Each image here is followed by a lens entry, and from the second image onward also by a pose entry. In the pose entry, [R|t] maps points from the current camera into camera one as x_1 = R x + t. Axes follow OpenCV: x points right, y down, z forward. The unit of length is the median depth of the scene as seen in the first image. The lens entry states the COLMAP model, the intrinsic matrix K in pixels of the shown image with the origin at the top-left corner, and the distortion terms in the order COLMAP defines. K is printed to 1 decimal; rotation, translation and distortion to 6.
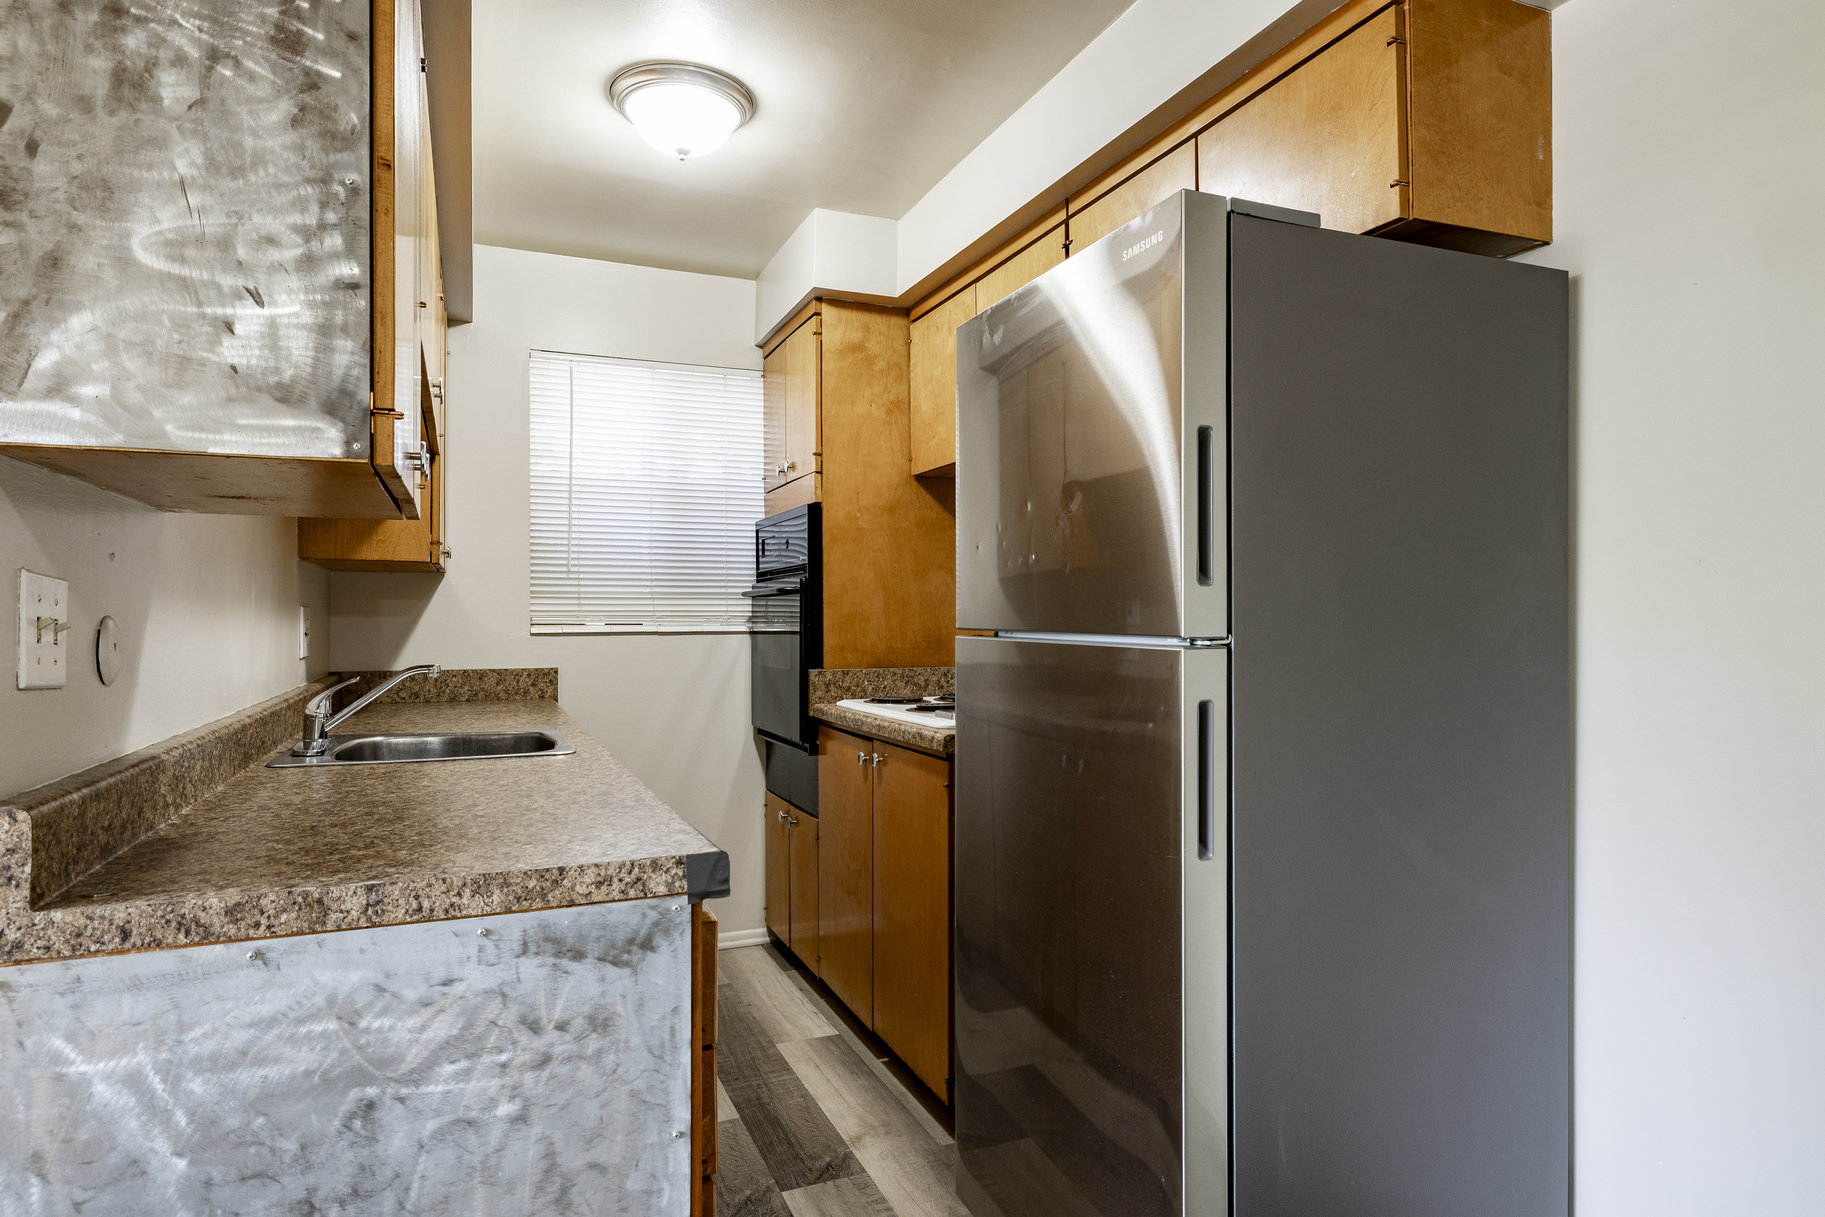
lens RADIAL K [[1091.6, 0, 961.1], [0, 1091.6, 609.0], [0, 0, 1]] dist [-0.001531, 0.000130]
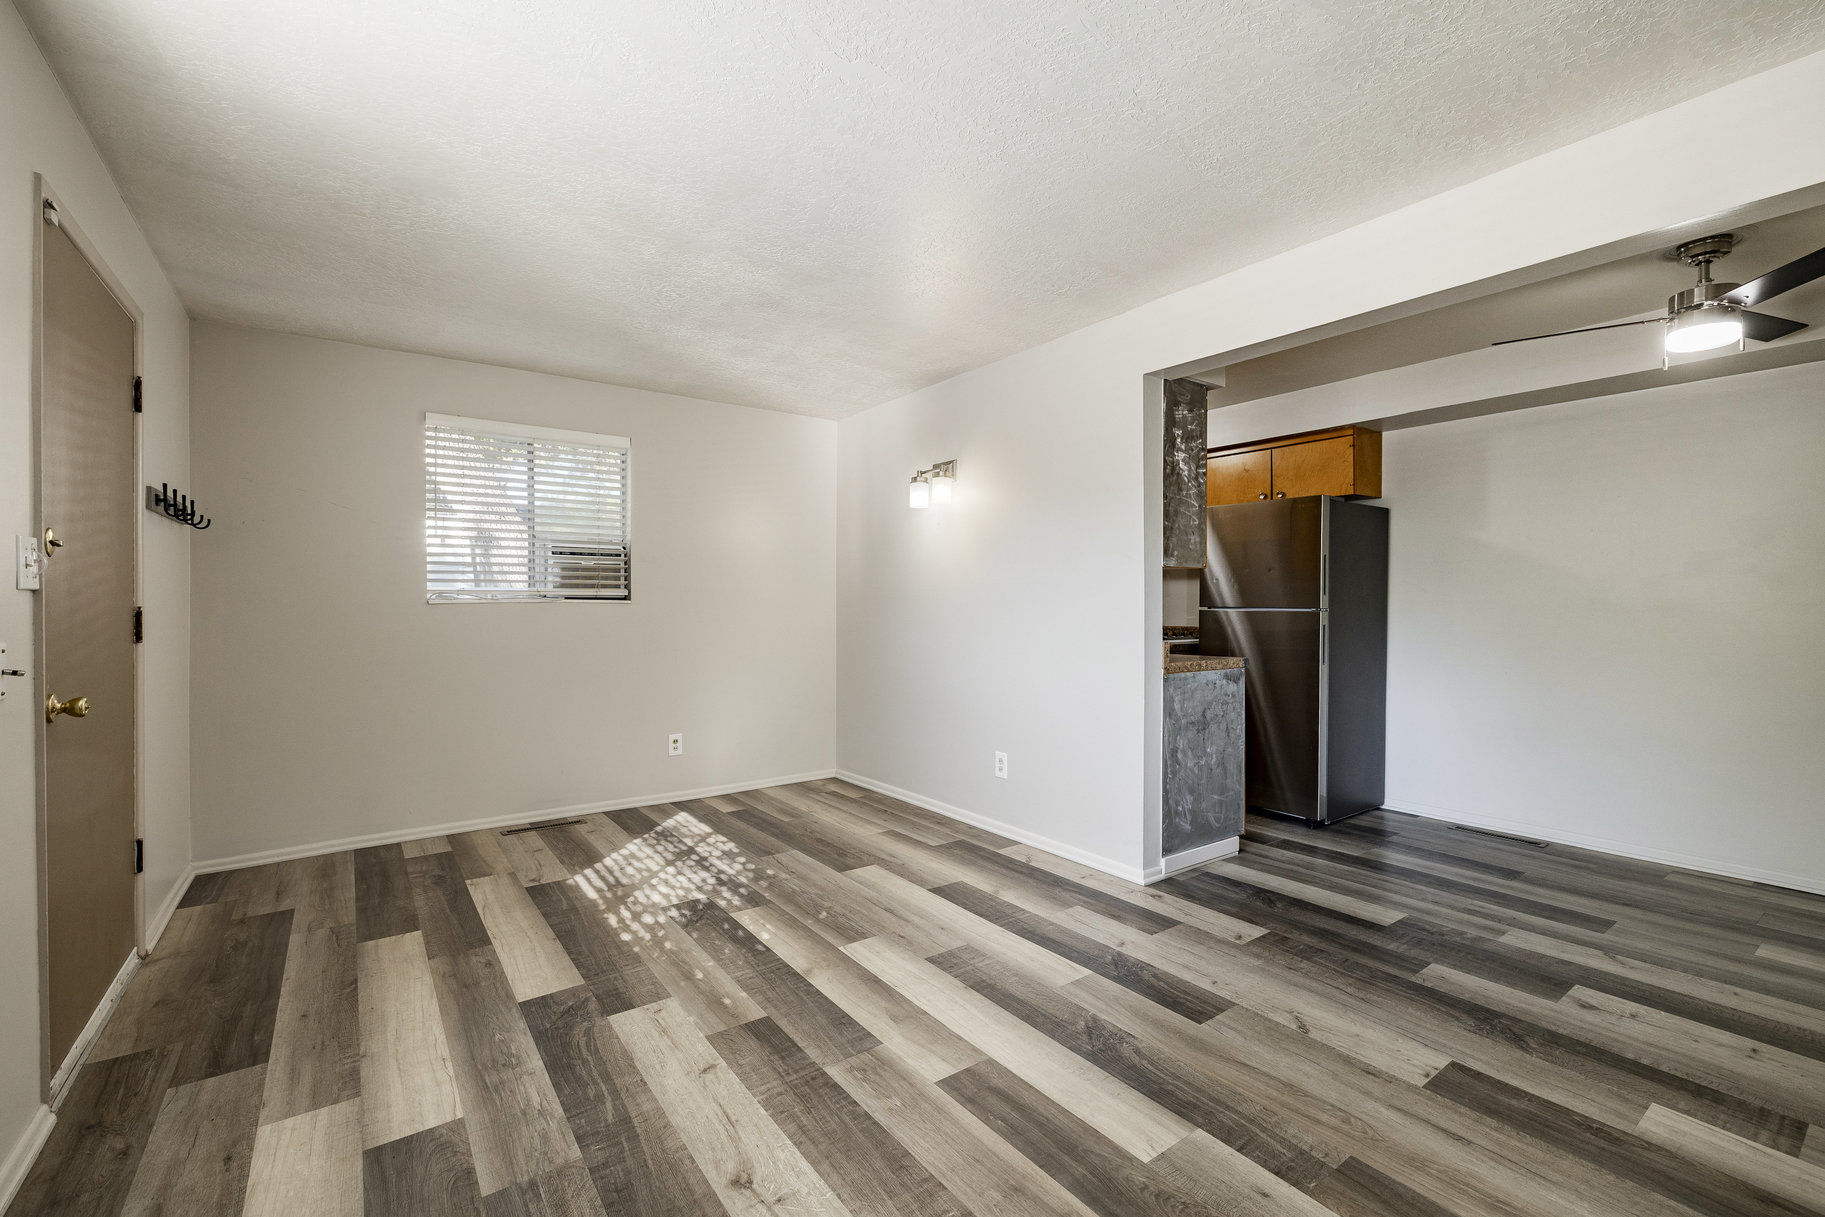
lens RADIAL K [[832.4, 0, 953.6], [0, 832.4, 606.7], [0, 0, 1]] dist [0.000847, 0.000513]
pose [[0.969041, 0.003364, 0.246876, -2.267242], [-0.006607, 0.999902, 0.012311, -0.010516], [-0.246810, -0.013561, 0.968969, -1.972127]]
